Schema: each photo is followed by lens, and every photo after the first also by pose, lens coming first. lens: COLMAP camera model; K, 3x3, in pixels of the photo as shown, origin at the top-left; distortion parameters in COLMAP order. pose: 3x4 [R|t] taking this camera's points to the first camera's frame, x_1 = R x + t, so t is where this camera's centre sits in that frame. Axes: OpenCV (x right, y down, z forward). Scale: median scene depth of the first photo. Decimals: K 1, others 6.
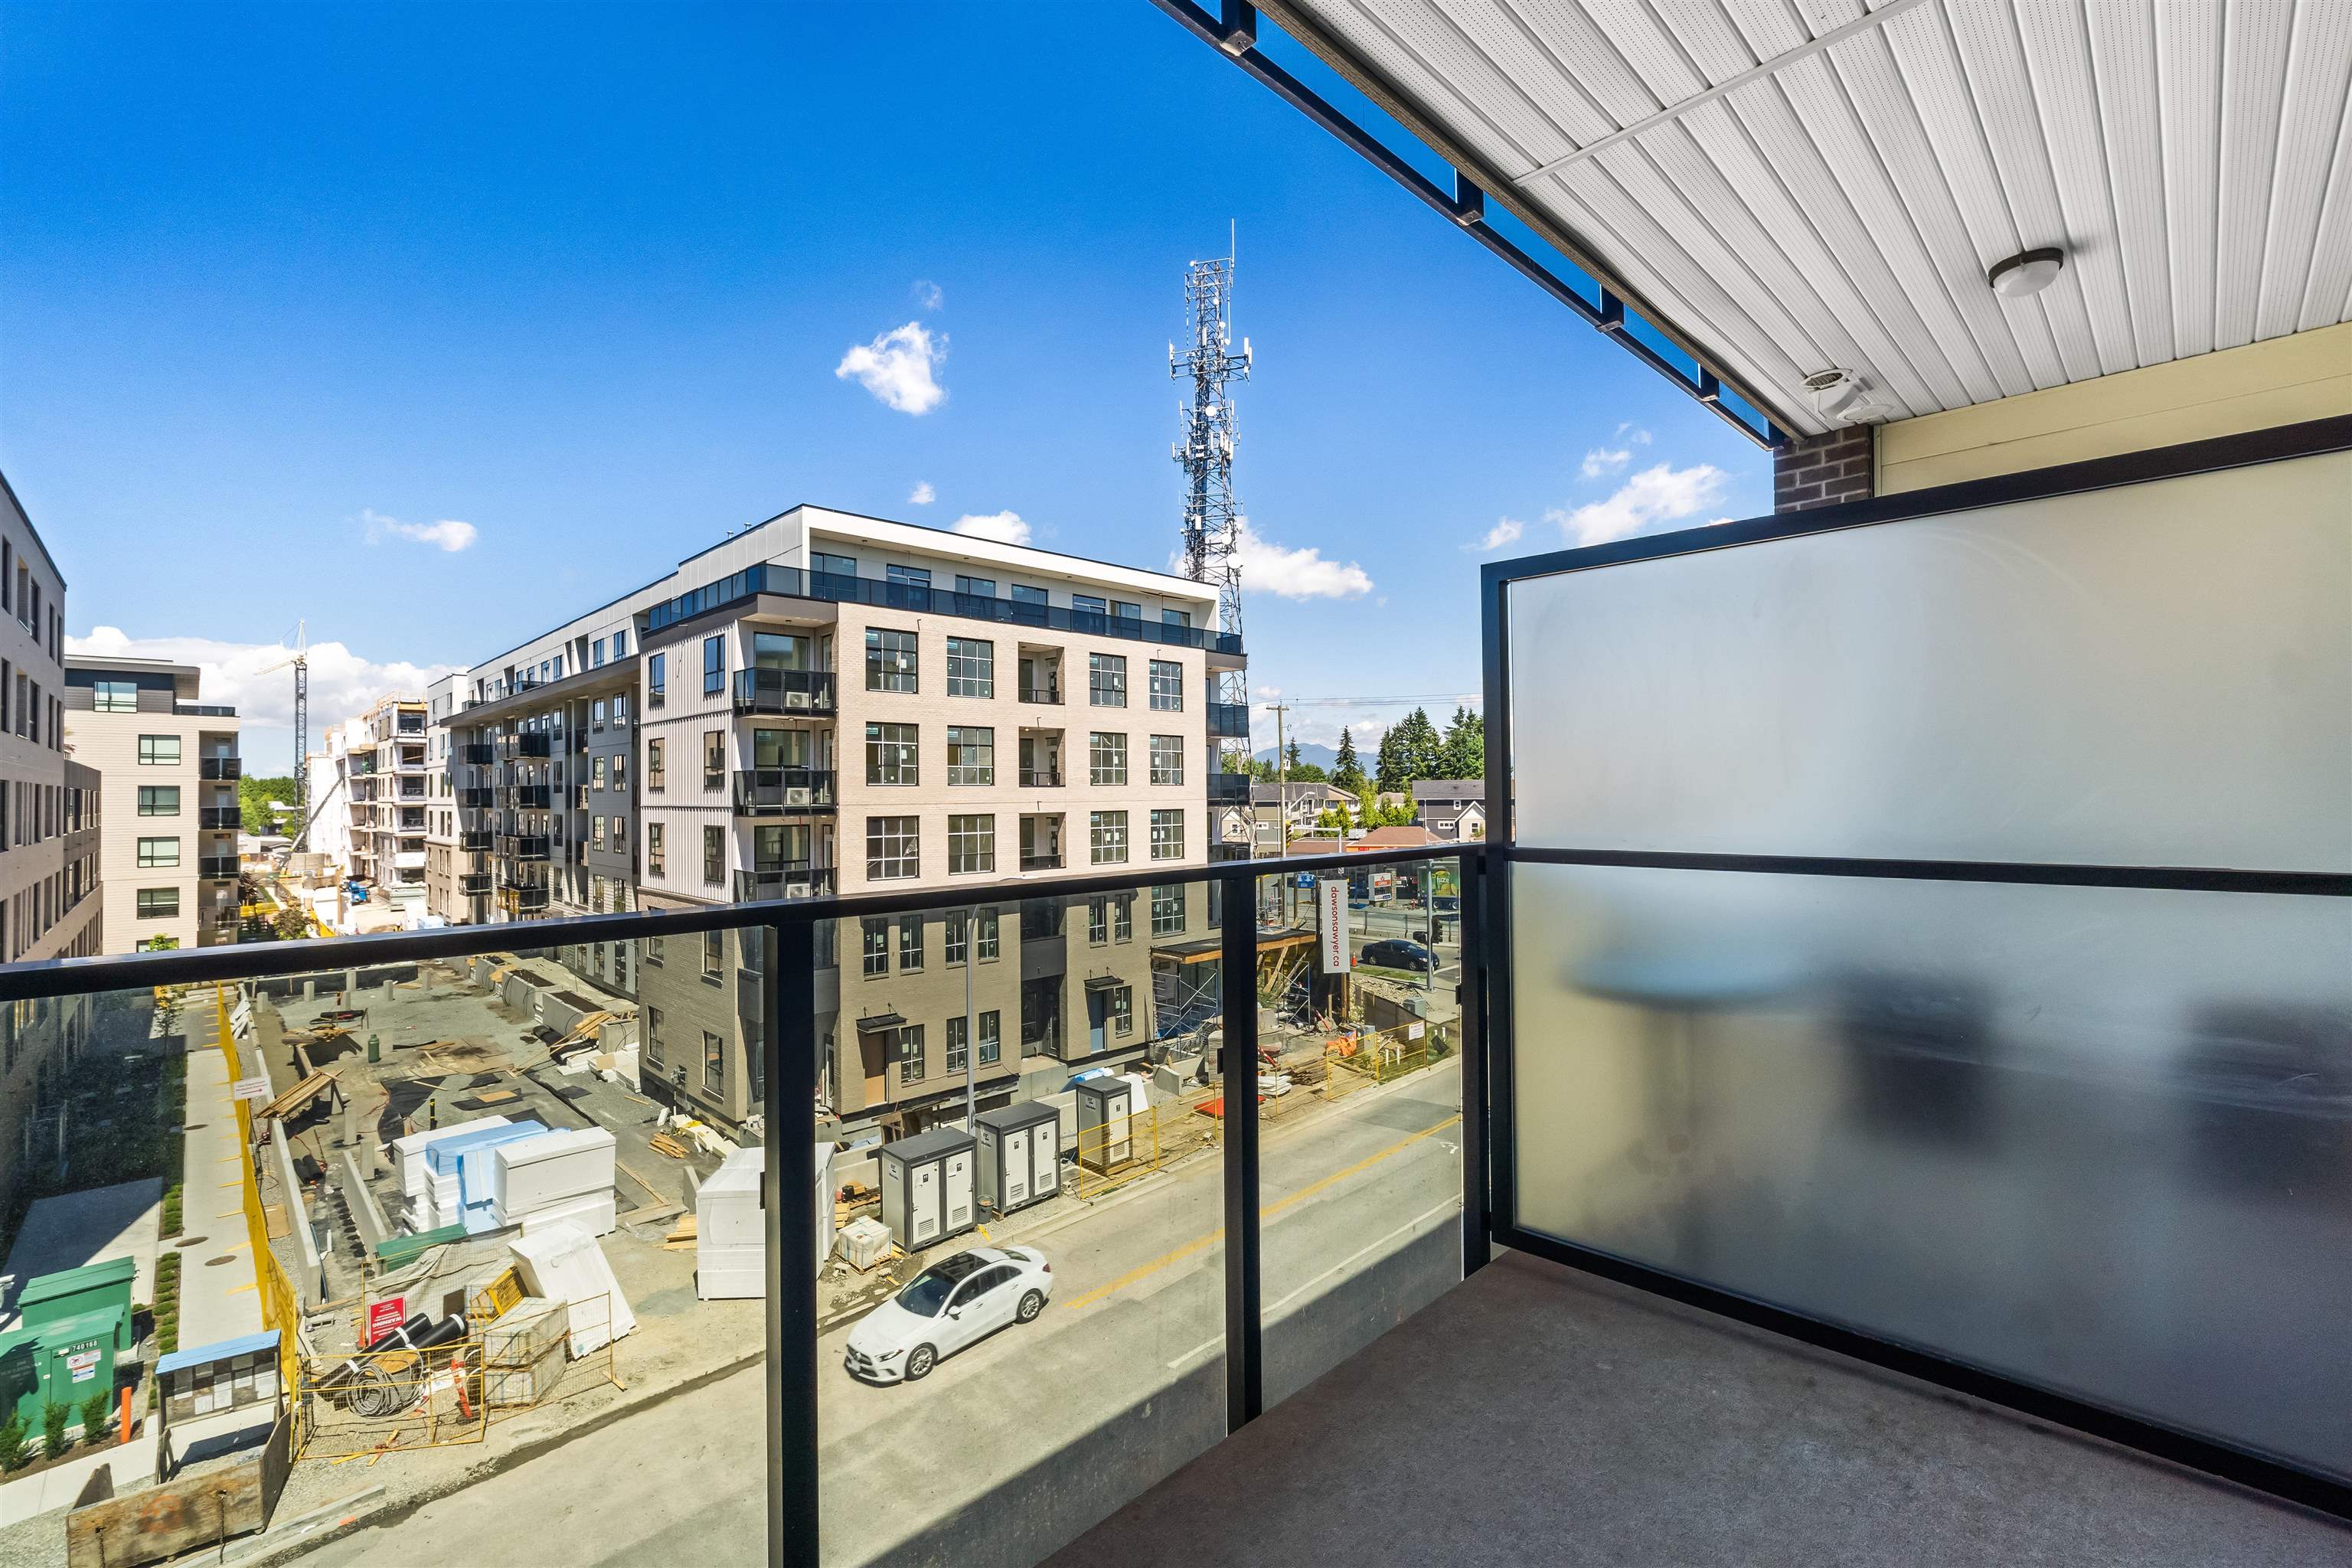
lens RADIAL K [[1010.0, 0, 1179.4], [0, 1010.0, 780.5], [0, 0, 1]] dist [-0.024497, 0.006940]
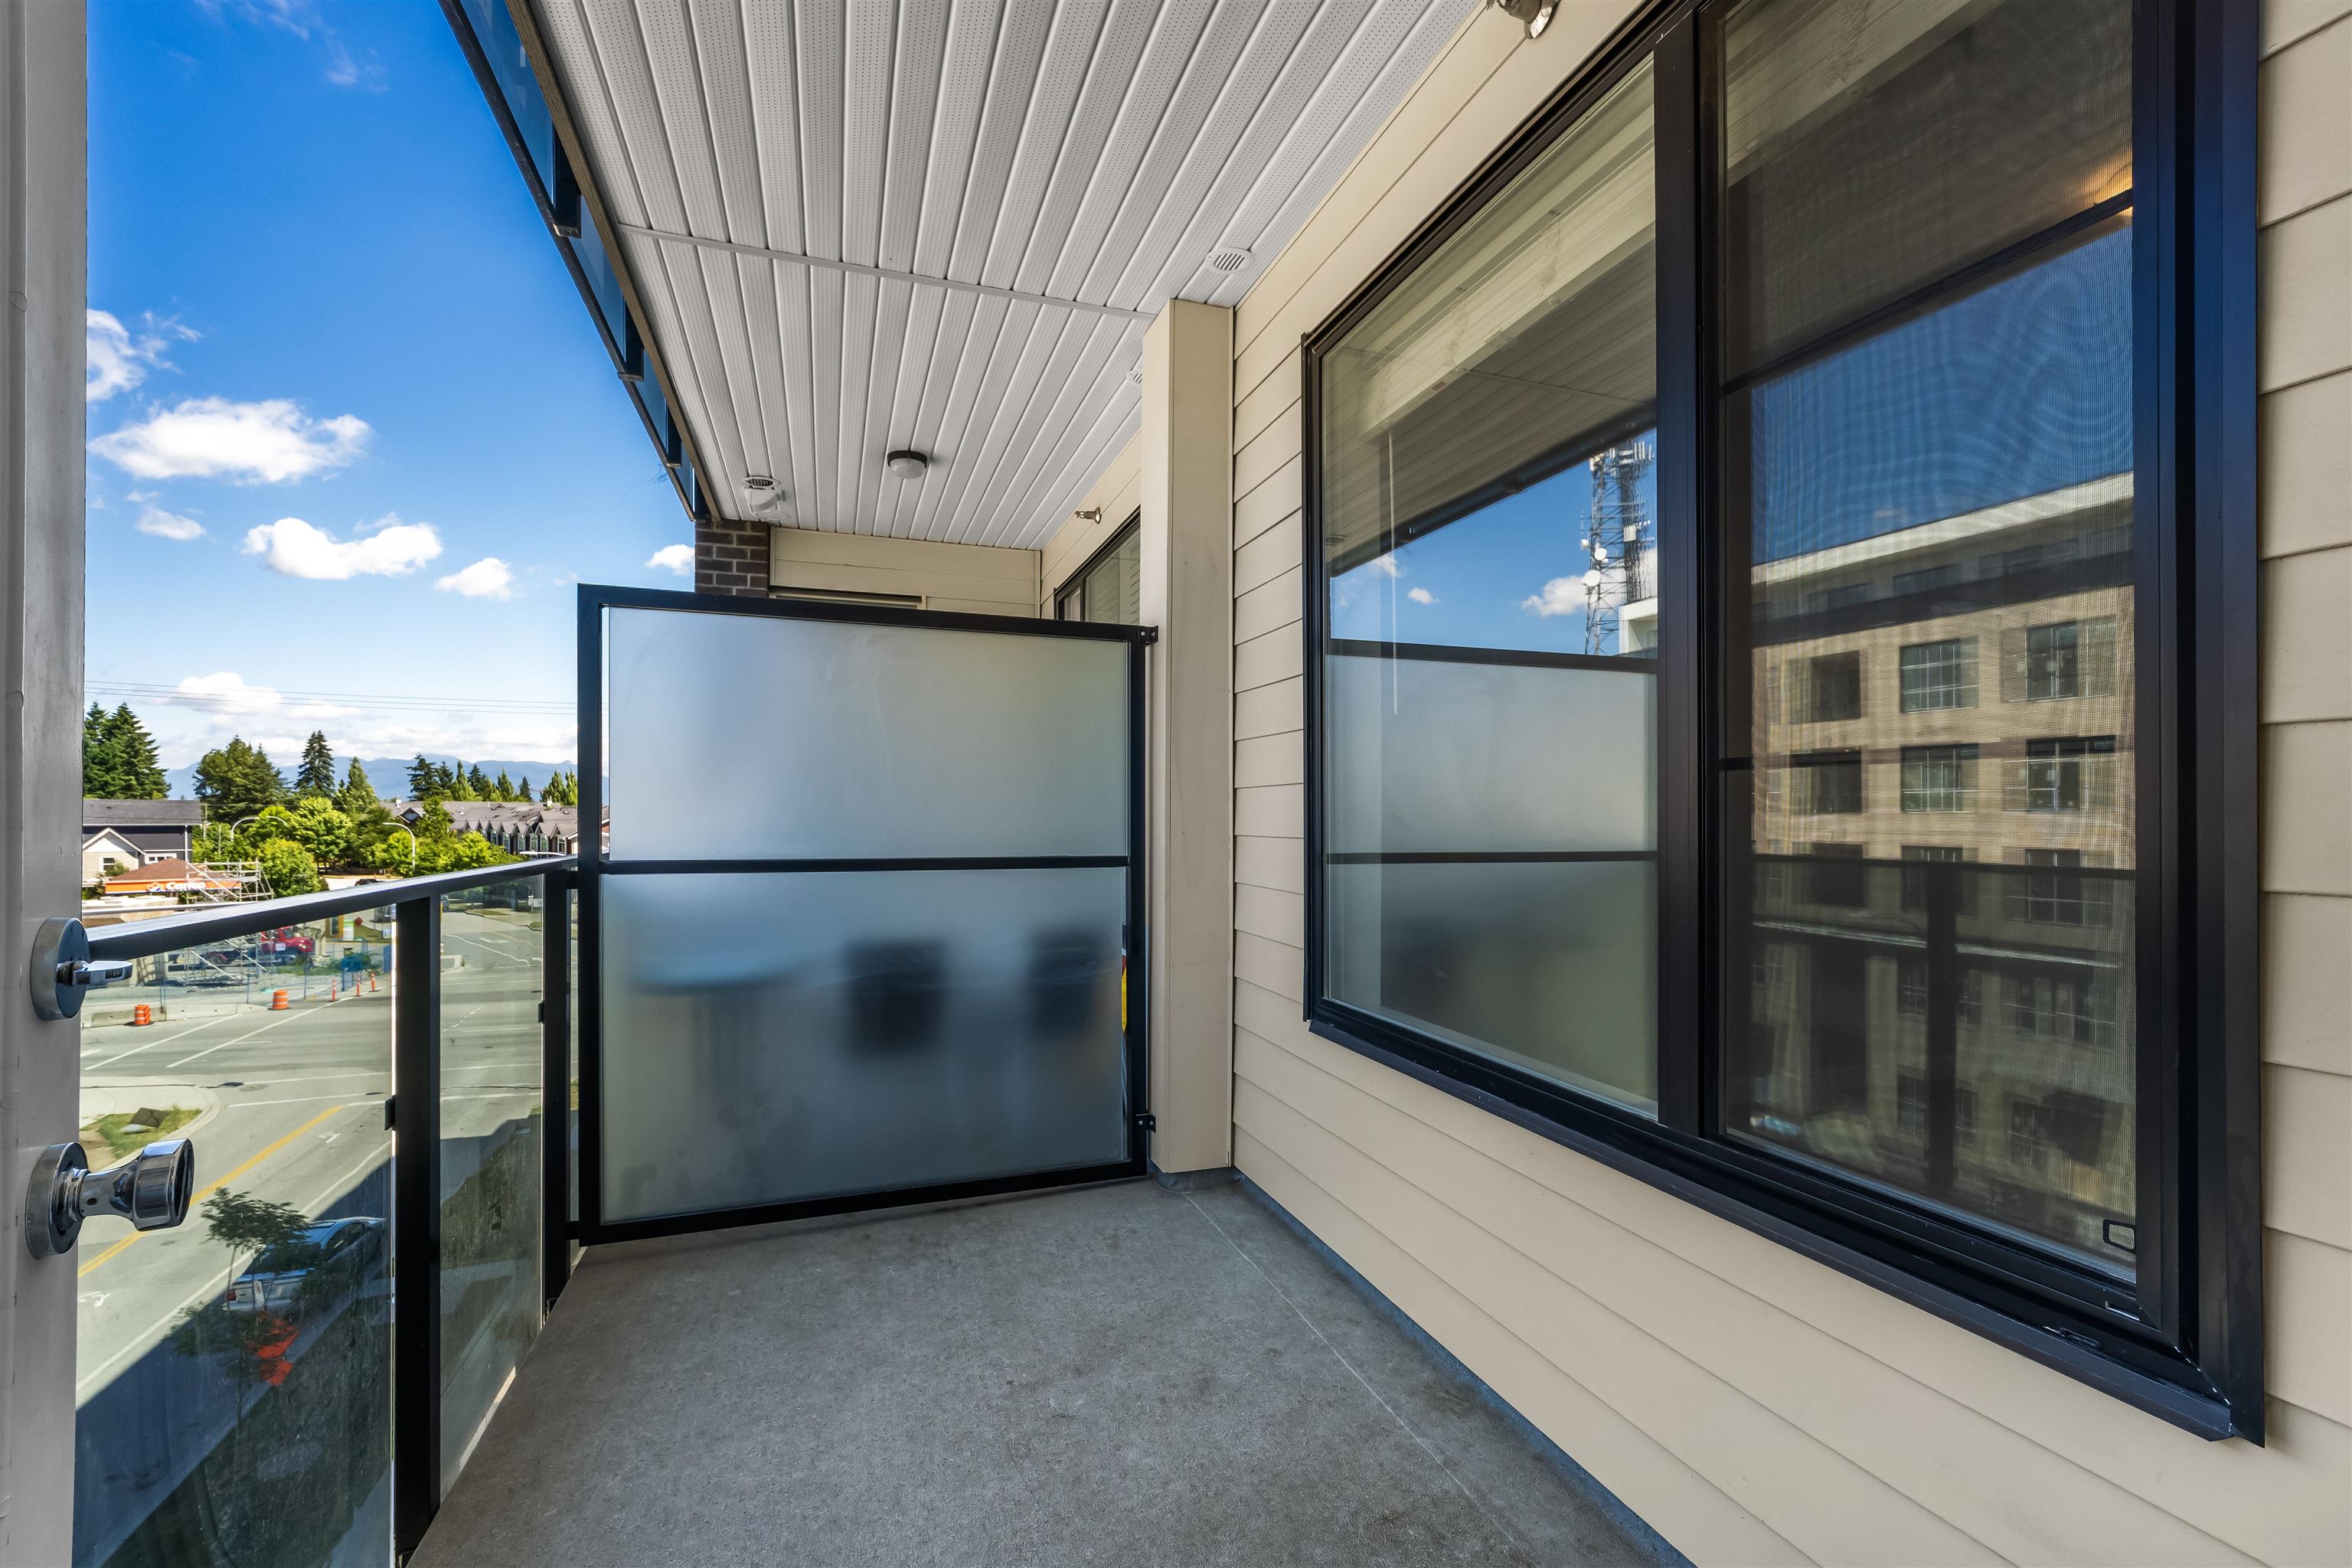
lens RADIAL K [[960.6, 0, 1168.4], [0, 960.6, 809.2], [0, 0, 1]] dist [-0.017878, -0.000078]
pose [[0.420646, 0.017059, 0.907064, -0.316462], [-0.017358, 0.999792, -0.010753, 0.013041], [-0.907059, -0.011222, 0.420854, 0.050424]]
